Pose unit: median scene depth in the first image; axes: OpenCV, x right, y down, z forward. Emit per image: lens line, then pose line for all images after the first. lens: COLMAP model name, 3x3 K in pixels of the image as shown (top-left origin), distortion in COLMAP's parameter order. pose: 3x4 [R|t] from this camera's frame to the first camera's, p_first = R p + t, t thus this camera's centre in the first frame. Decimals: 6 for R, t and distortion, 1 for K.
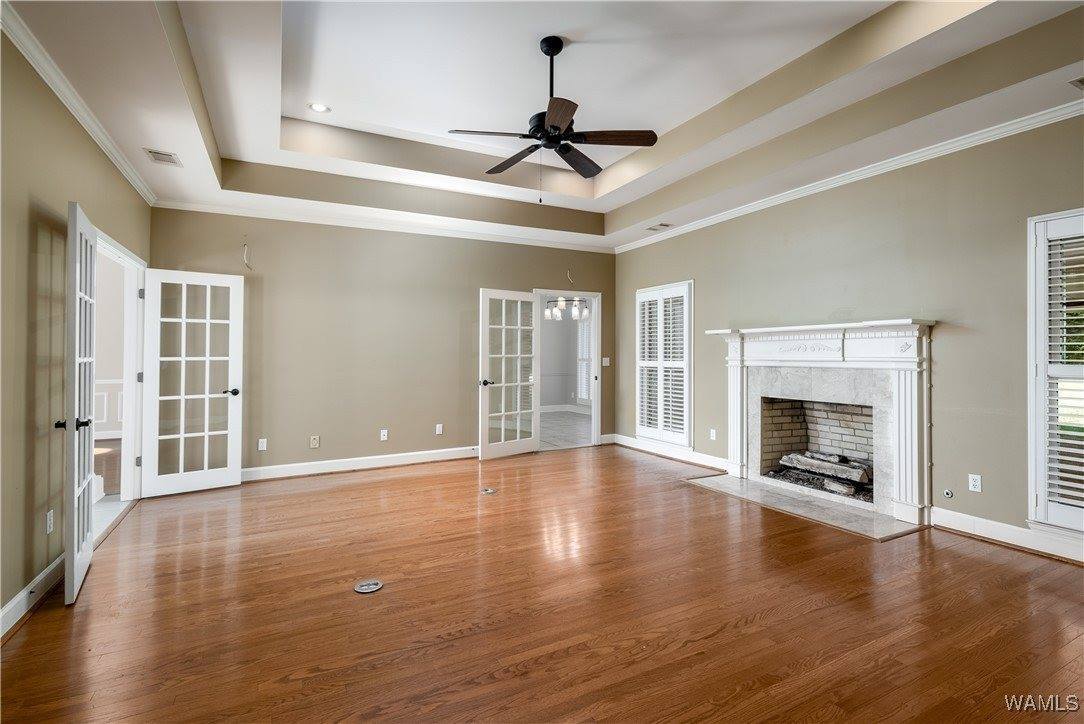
lens RADIAL K [[512.0, 0, 538.3], [0, 512.0, 352.0], [0, 0, 1]] dist [0.001133, 0.000306]
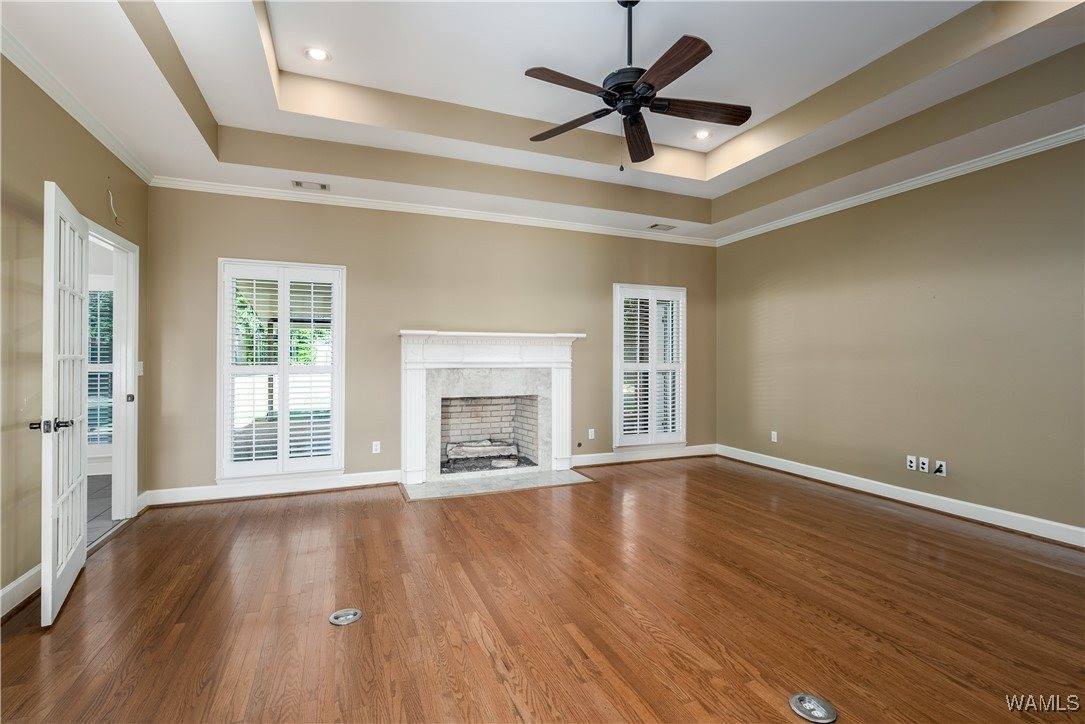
lens RADIAL K [[498.2, 0, 539.6], [0, 498.2, 365.2], [0, 0, 1]] dist [0.000480, -0.000363]
pose [[0.085448, -0.011667, 0.996274, -0.614748], [-0.007147, 0.999899, 0.012323, 0.008553], [-0.996317, -0.008173, 0.085356, 0.805549]]
